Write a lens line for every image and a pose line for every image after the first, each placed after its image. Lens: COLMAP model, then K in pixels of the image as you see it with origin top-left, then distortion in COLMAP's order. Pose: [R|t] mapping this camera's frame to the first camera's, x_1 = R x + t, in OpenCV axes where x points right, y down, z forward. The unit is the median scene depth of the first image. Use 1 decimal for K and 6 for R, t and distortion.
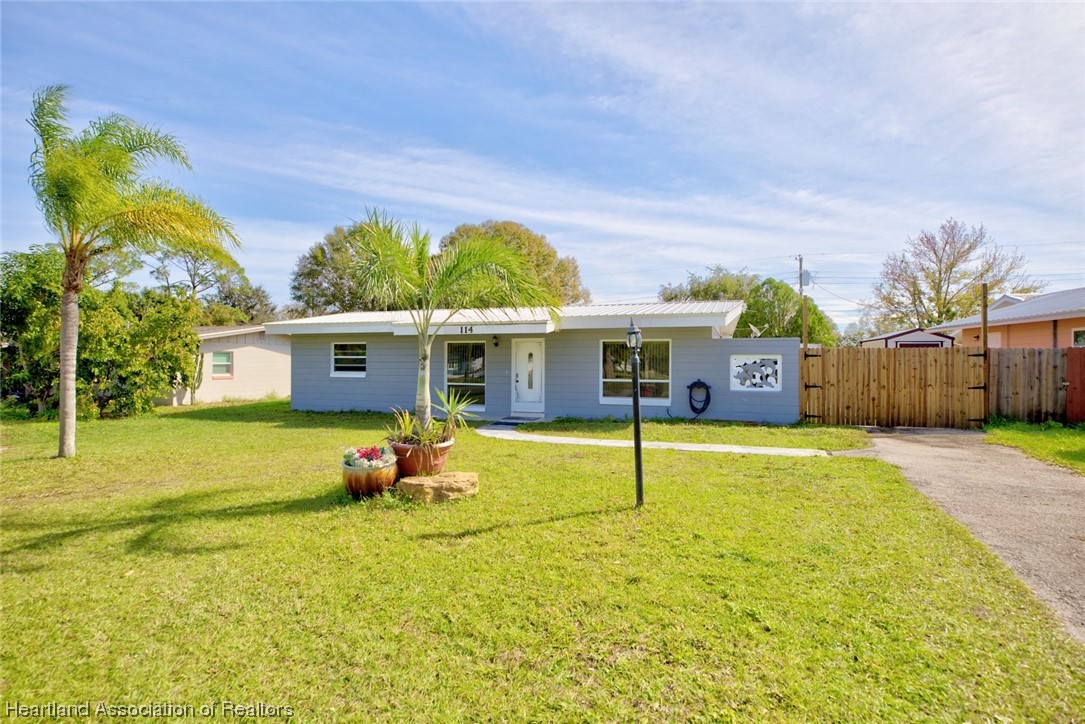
lens RADIAL K [[565.5, 0, 542.5], [0, 565.5, 362.0], [0, 0, 1]] dist [-0.003629, -0.000346]
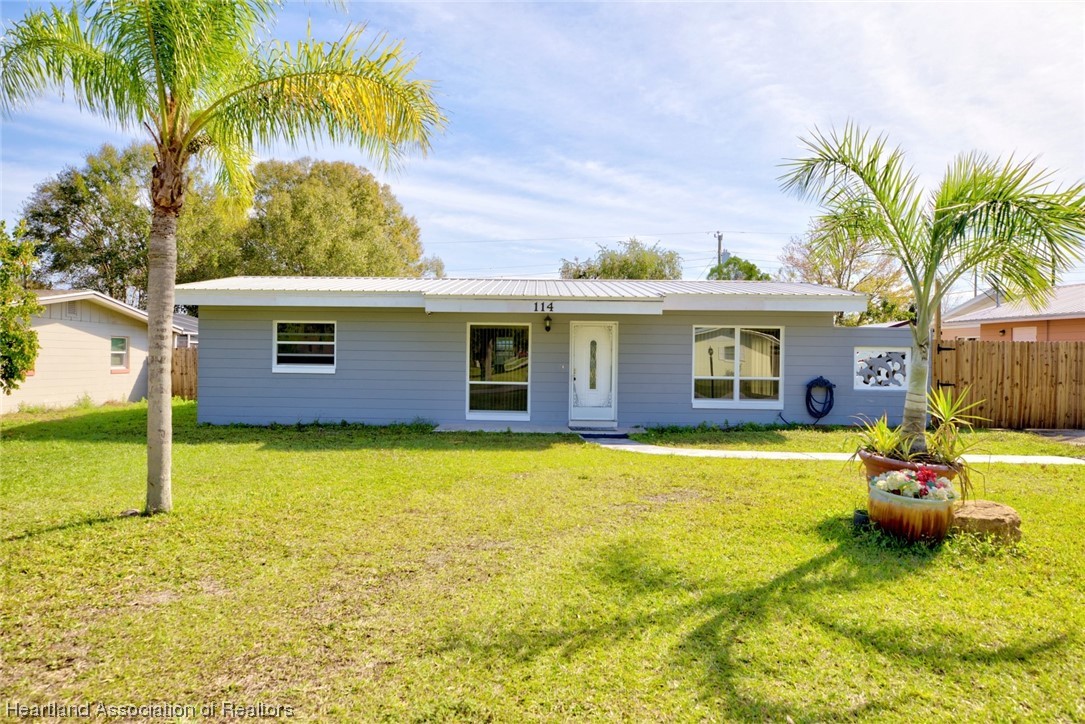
lens RADIAL K [[713.8, 0, 521.0], [0, 713.8, 361.7], [0, 0, 1]] dist [0.002088, 0.002181]
pose [[0.951345, 0.006399, 0.308062, -0.463663], [-0.009728, 0.999910, 0.009273, 0.004145], [-0.307975, -0.011818, 0.951321, 0.151345]]
